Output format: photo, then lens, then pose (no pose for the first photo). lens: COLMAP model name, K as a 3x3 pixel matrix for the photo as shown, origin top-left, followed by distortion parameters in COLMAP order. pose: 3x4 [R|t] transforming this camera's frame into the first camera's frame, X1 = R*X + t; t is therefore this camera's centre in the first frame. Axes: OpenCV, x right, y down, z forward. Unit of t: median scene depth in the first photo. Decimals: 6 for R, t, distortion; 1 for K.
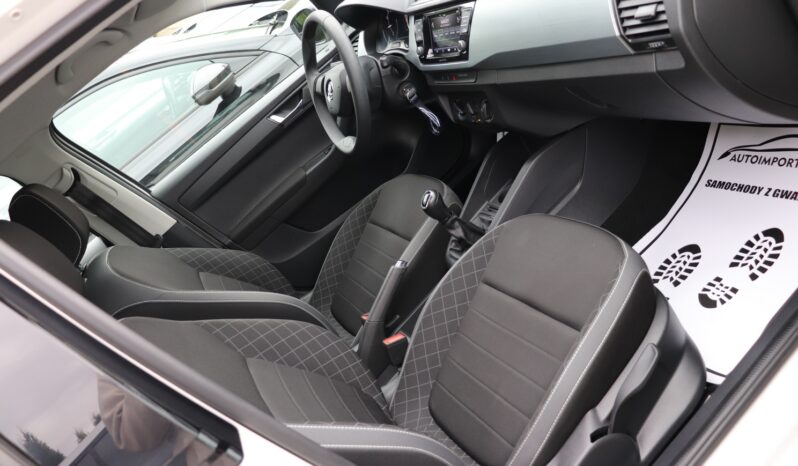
lens RADIAL K [[661.3, 0, 389.7], [0, 661.3, 233.8], [0, 0, 1]] dist [-0.181441, 0.154784]
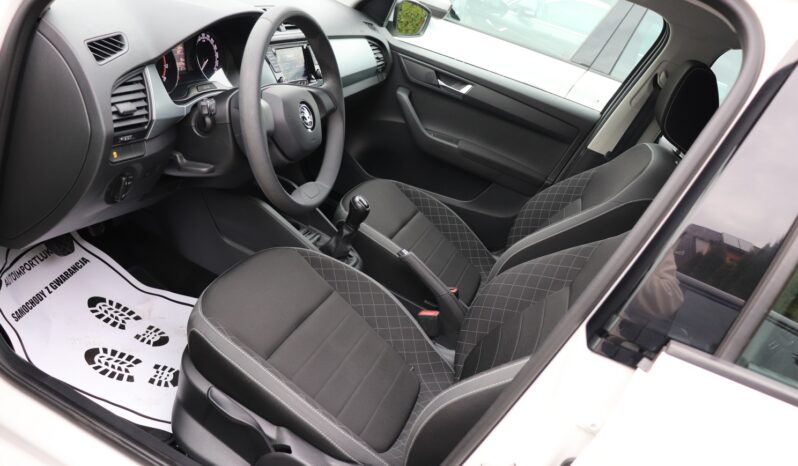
lens RADIAL K [[661.3, 0, 389.7], [0, 661.3, 233.8], [0, 0, 1]] dist [-0.181441, 0.154784]
pose [[-0.700894, 0.097501, 0.706570, -0.795187], [0.456331, 0.822643, 0.339146, -0.386649], [-0.548188, 0.560135, -0.621078, 1.803150]]
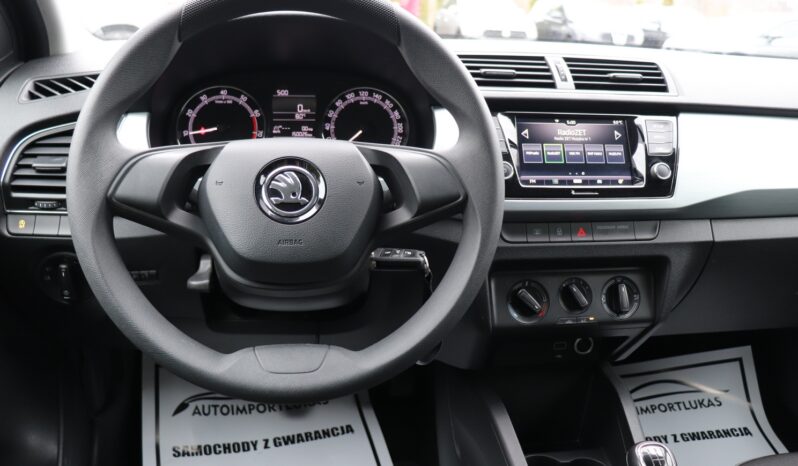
lens RADIAL K [[661.3, 0, 389.7], [0, 661.3, 233.8], [0, 0, 1]] dist [-0.181441, 0.154784]
pose [[0.275313, 0.327876, 0.903715, -0.453716], [0.259179, 0.879922, -0.398201, -0.067117], [-0.925759, 0.343854, 0.157275, 1.118719]]
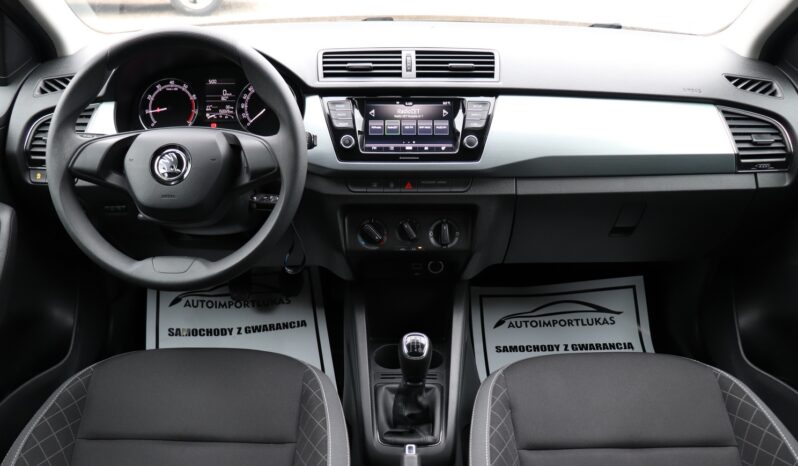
lens RADIAL K [[661.3, 0, 389.7], [0, 661.3, 233.8], [0, 0, 1]] dist [-0.181441, 0.154784]
pose [[0.390388, 0.220303, 0.893904, -0.602784], [0.188816, 0.931150, -0.311943, 0.046906], [-0.901080, 0.290562, 0.321913, 0.834738]]
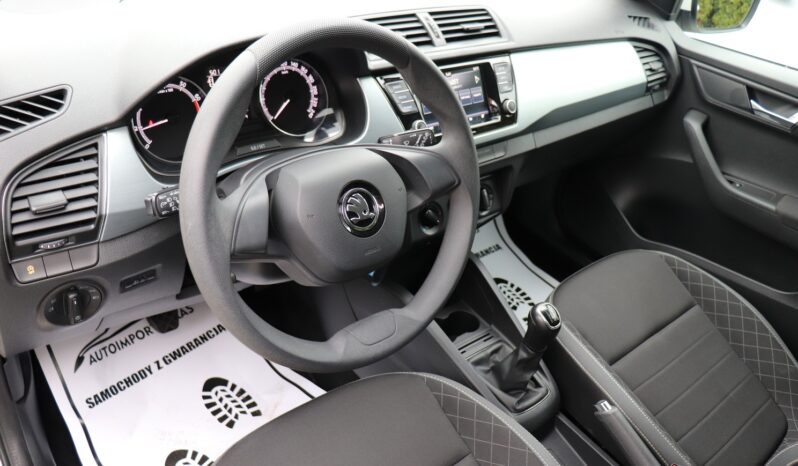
lens RADIAL K [[663.2, 0, 382.9], [0, 663.2, 230.2], [0, 0, 1]] dist [-0.158879, 0.118959]
pose [[-0.218720, 0.043529, 0.974816, -0.615962], [0.496006, 0.865274, 0.072651, -0.283433], [-0.840321, 0.499405, -0.210843, 1.333020]]
